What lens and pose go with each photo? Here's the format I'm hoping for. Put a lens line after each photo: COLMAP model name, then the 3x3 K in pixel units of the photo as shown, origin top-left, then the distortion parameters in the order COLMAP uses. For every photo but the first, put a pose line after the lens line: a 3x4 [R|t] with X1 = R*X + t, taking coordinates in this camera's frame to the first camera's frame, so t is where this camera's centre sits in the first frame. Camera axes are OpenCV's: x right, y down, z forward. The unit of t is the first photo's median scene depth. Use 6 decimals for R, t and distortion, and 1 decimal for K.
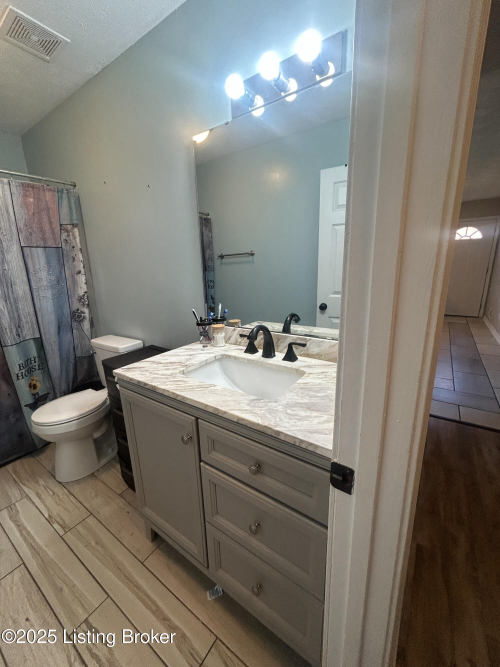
lens RADIAL K [[268.4, 0, 251.1], [0, 268.4, 331.6], [0, 0, 1]] dist [-0.000099, -0.000387]
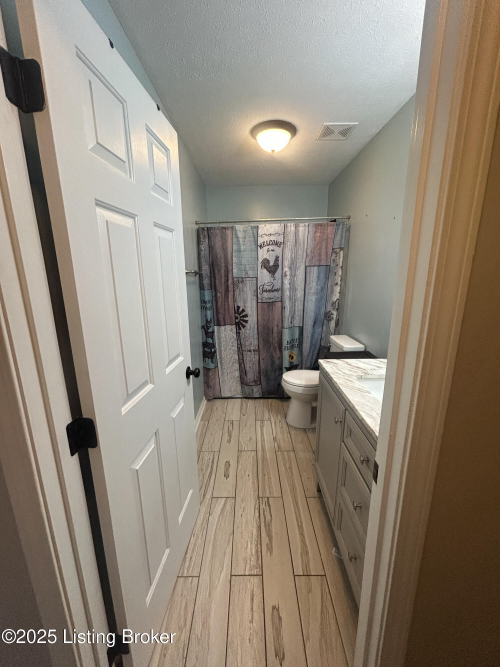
lens RADIAL K [[268.4, 0, 248.8], [0, 268.4, 332.1], [0, 0, 1]] dist [-0.000099, -0.000387]
pose [[0.565011, 0.208605, -0.798277, 0.244511], [-0.209900, 0.972021, 0.105443, -0.045052], [0.797937, 0.107981, 0.592989, -0.113303]]
